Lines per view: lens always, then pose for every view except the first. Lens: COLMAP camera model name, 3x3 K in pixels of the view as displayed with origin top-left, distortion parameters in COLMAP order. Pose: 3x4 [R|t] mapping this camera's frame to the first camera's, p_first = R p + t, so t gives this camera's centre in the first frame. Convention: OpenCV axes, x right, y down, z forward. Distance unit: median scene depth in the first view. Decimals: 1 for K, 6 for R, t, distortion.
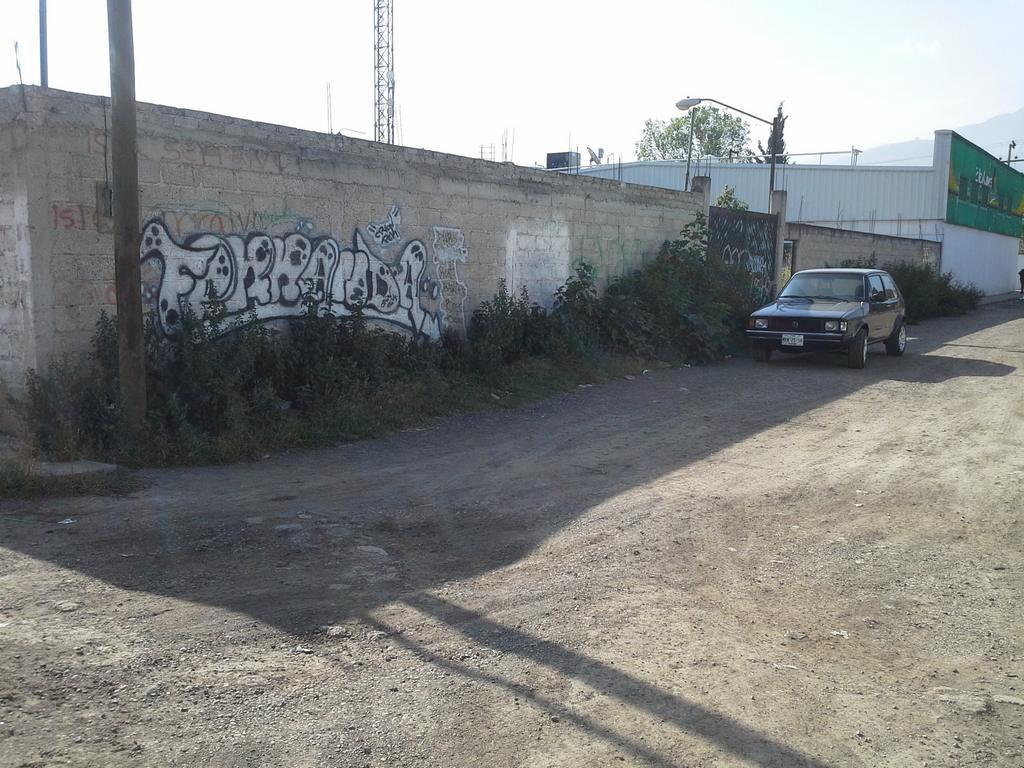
lens RADIAL K [[965.9, 0, 512.0], [0, 965.9, 384.0], [0, 0, 1]] dist [0.001695, -0.031586]
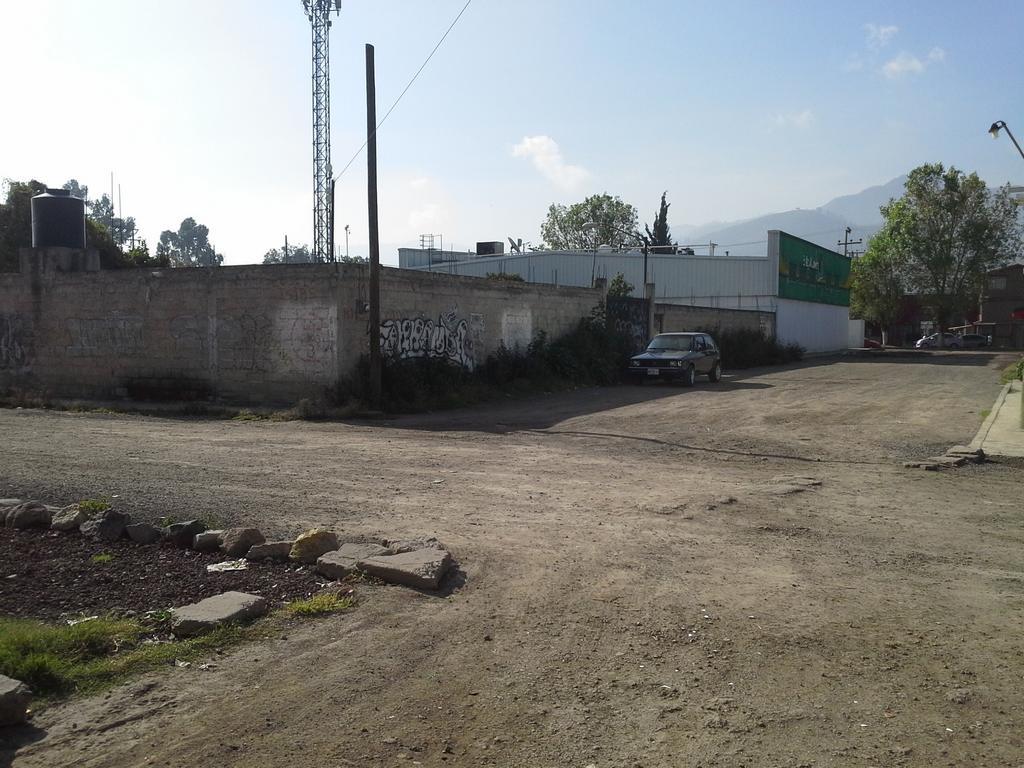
lens RADIAL K [[965.9, 0, 512.0], [0, 965.9, 384.0], [0, 0, 1]] dist [0.001695, -0.031586]
pose [[0.994738, -0.013492, 0.101559, -0.237901], [0.020305, 0.997590, -0.066346, 0.138022], [-0.100419, 0.068059, 0.992615, -1.156560]]
